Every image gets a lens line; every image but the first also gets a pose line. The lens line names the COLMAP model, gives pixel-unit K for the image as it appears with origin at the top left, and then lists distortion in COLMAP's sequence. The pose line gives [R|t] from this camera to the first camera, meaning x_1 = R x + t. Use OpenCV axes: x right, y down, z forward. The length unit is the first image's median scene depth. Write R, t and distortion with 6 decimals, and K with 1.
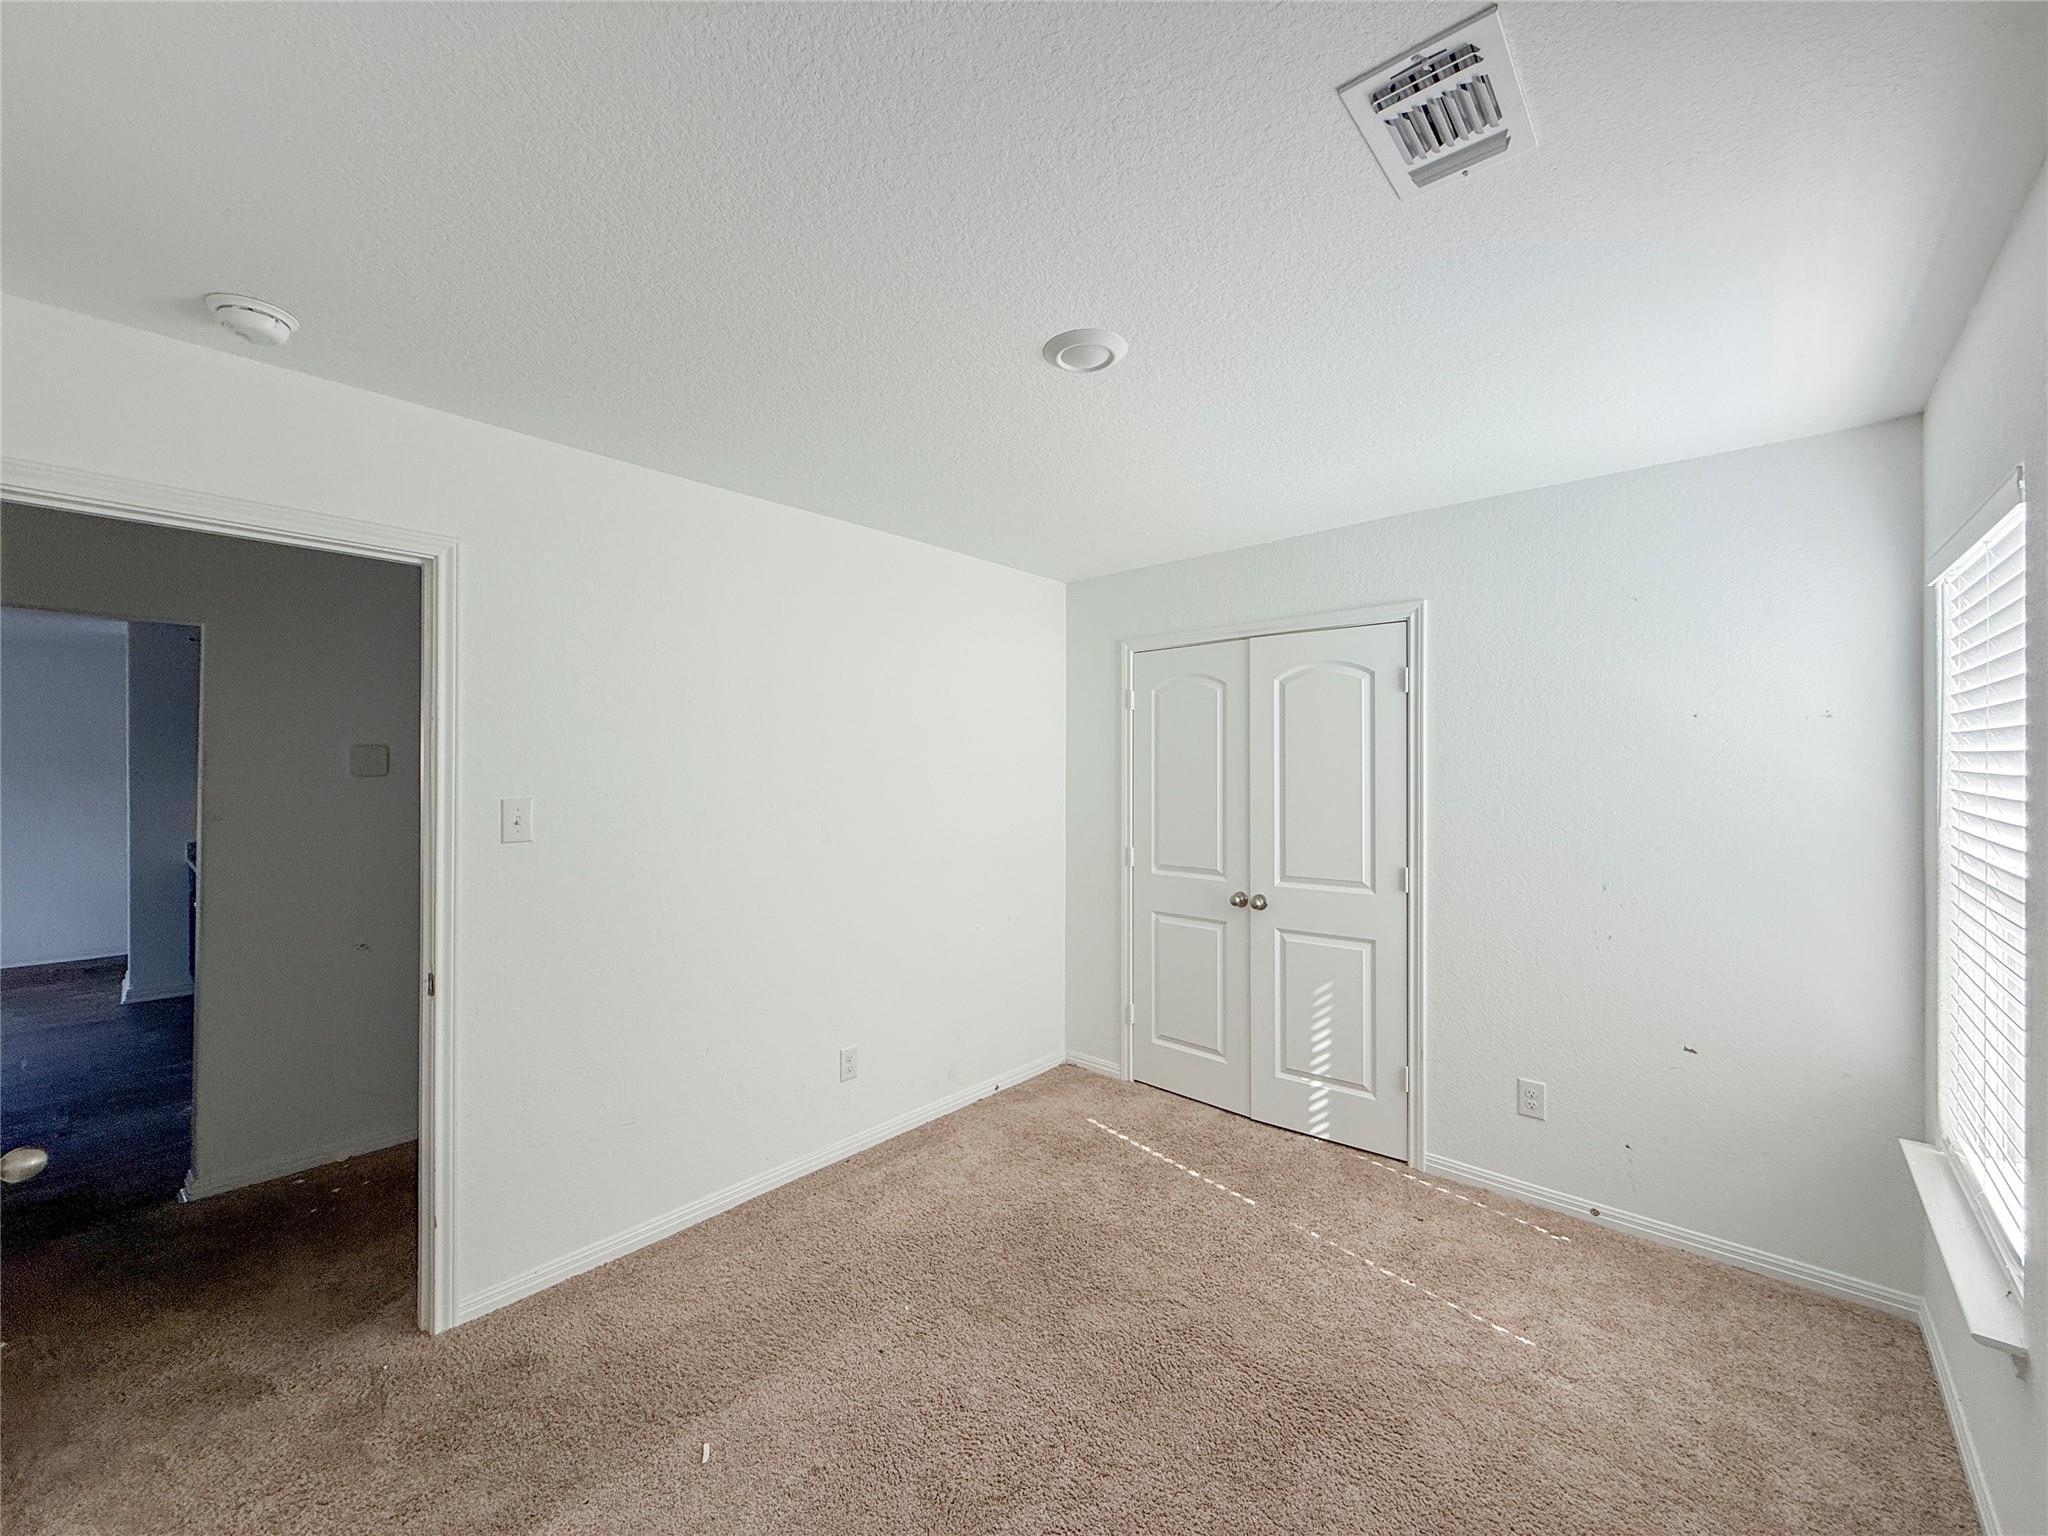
lens RADIAL K [[816.6, 0, 1022.6], [0, 816.6, 771.6], [0, 0, 1]] dist [0.000567, 0.000079]
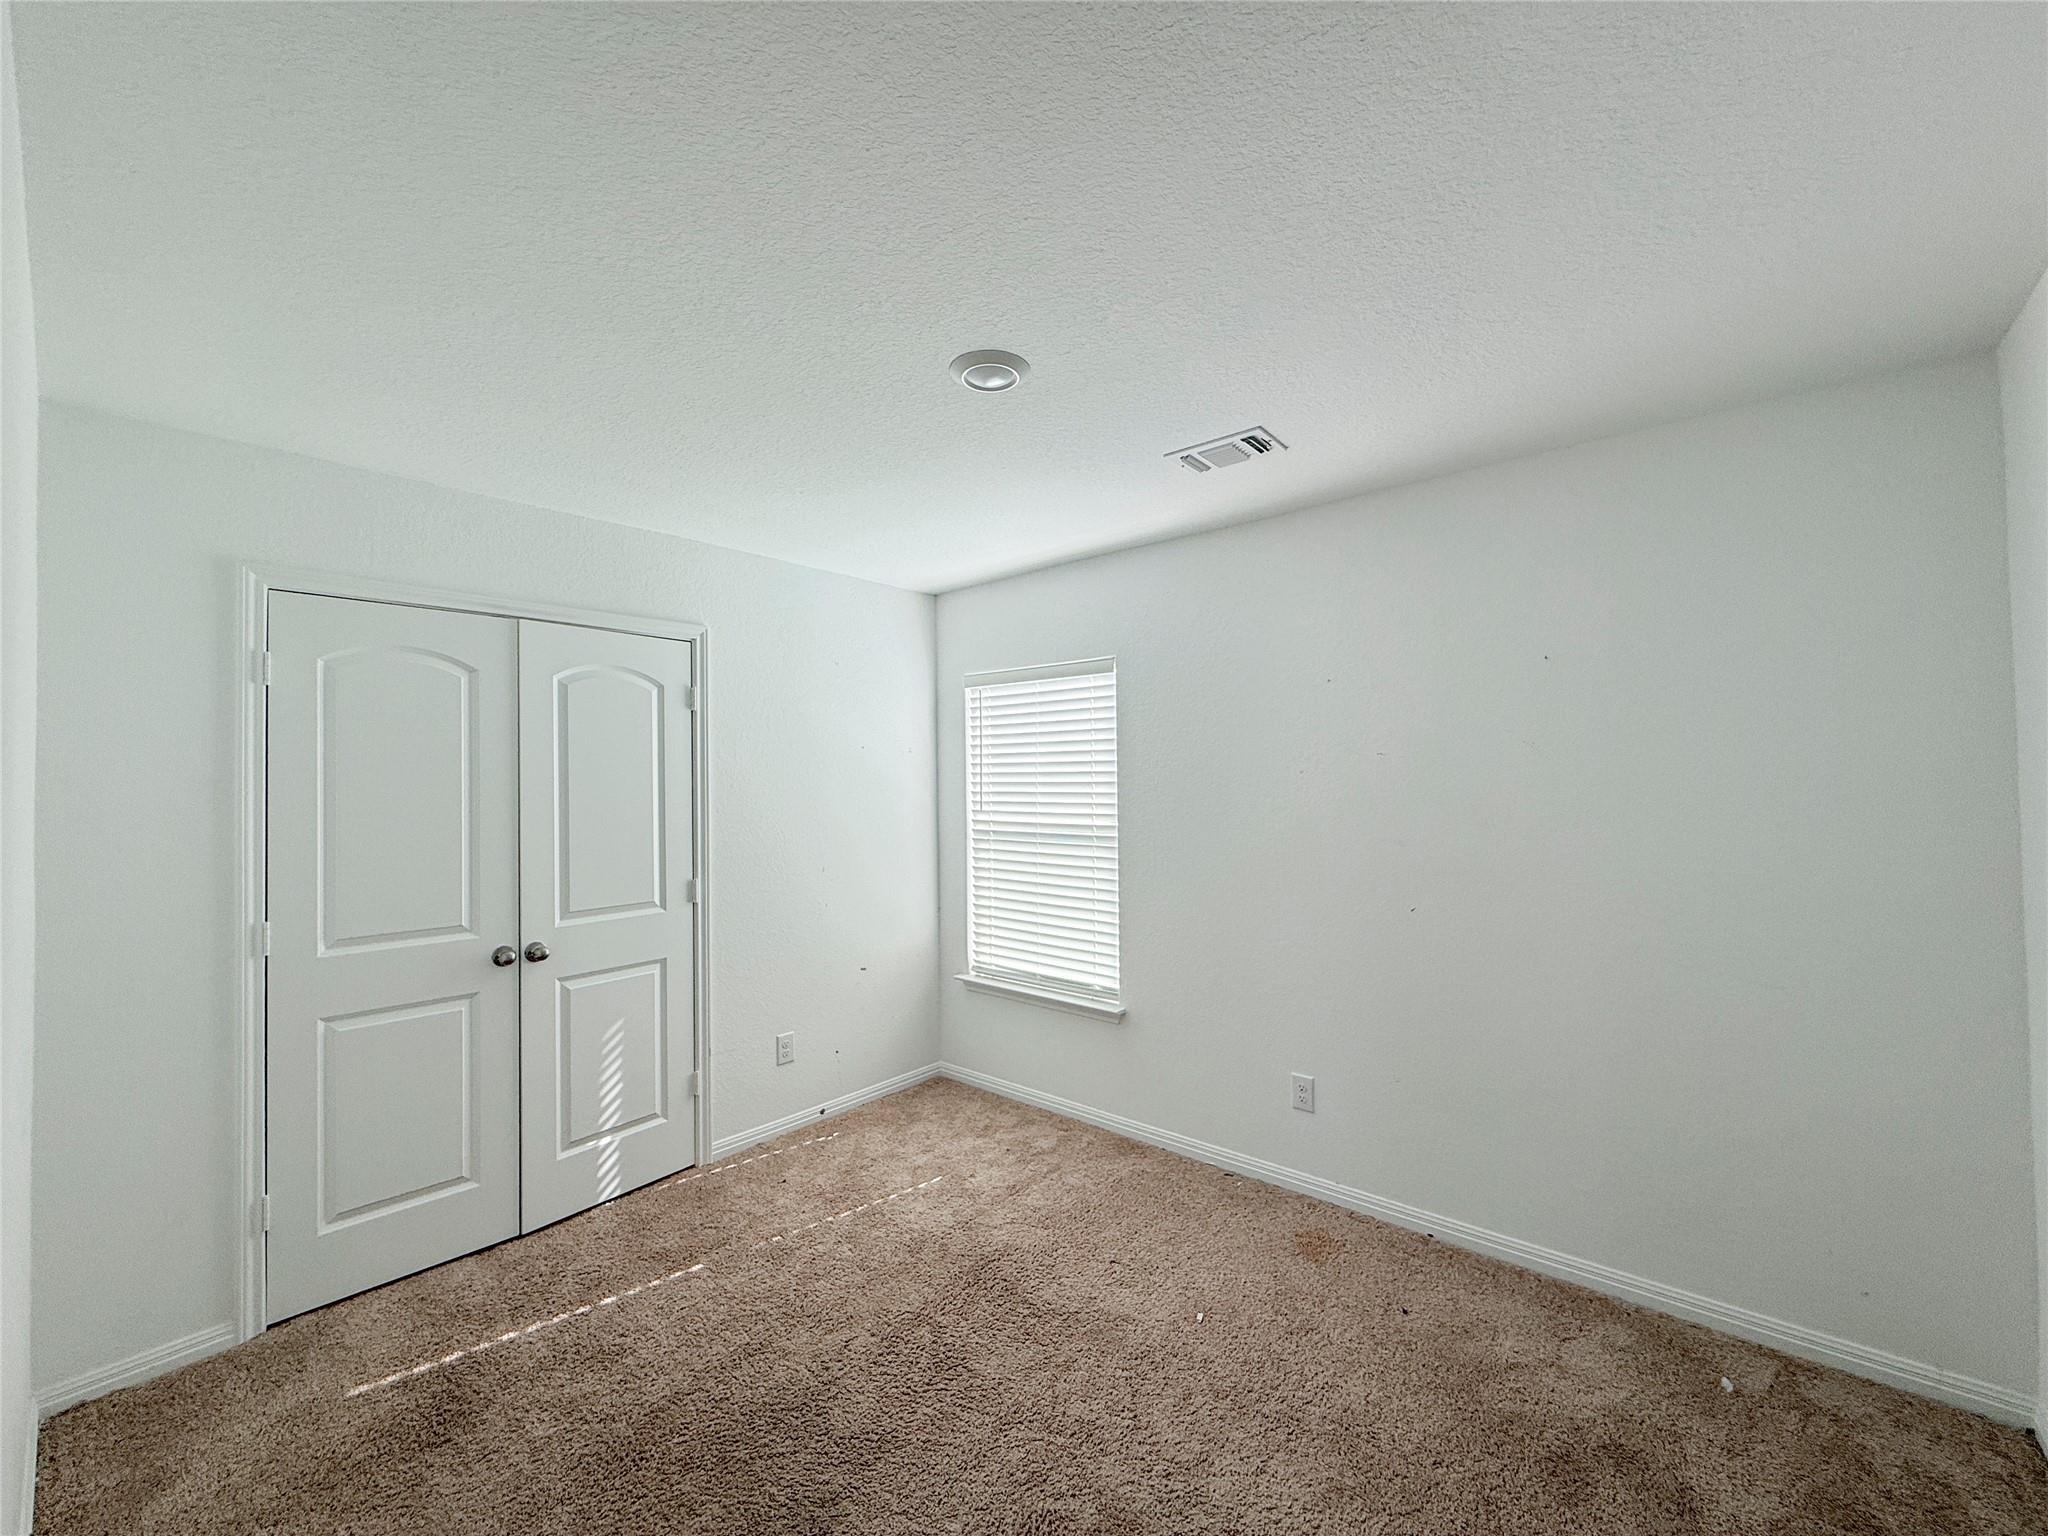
lens RADIAL K [[816.6, 0, 1021.0], [0, 816.6, 767.6], [0, 0, 1]] dist [0.000567, 0.000079]
pose [[-0.011761, 0.019227, 0.999746, -0.541978], [0.015941, 0.999692, -0.019038, 0.002606], [-0.999804, 0.015713, -0.012064, 0.559118]]
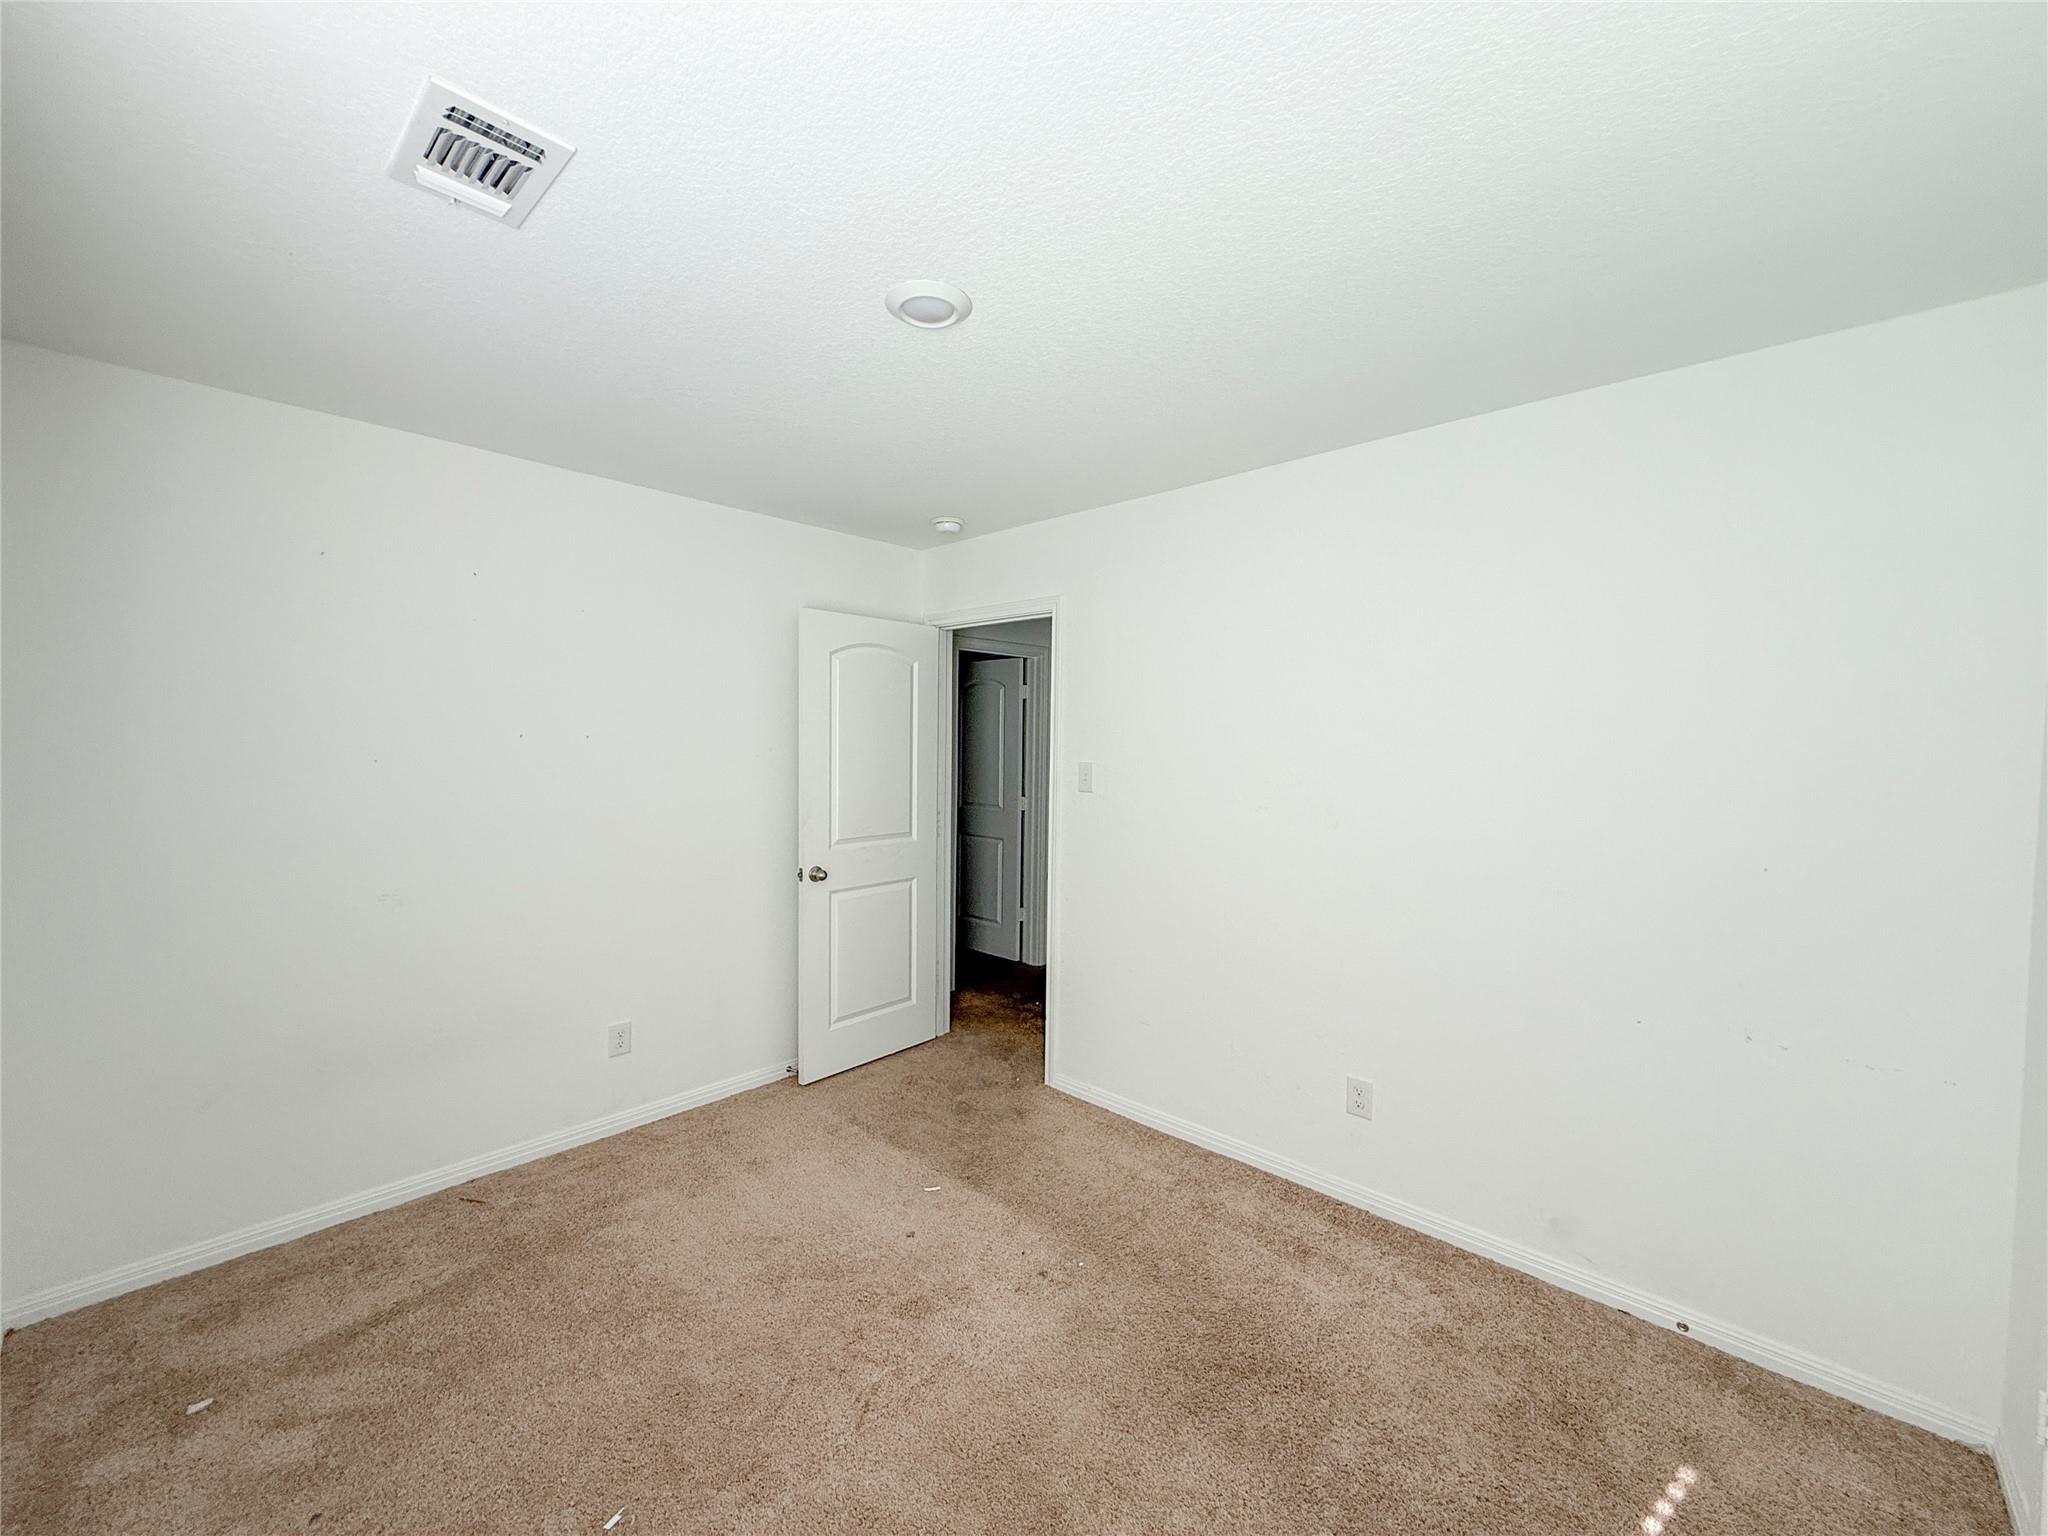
lens RADIAL K [[816.6, 0, 1030.8], [0, 816.6, 767.0], [0, 0, 1]] dist [0.000567, 0.000079]
pose [[-0.017209, 0.034804, -0.999246, 0.598010], [-0.011811, 0.999317, 0.035009, -0.006135], [0.999782, 0.012405, -0.016786, 0.649264]]
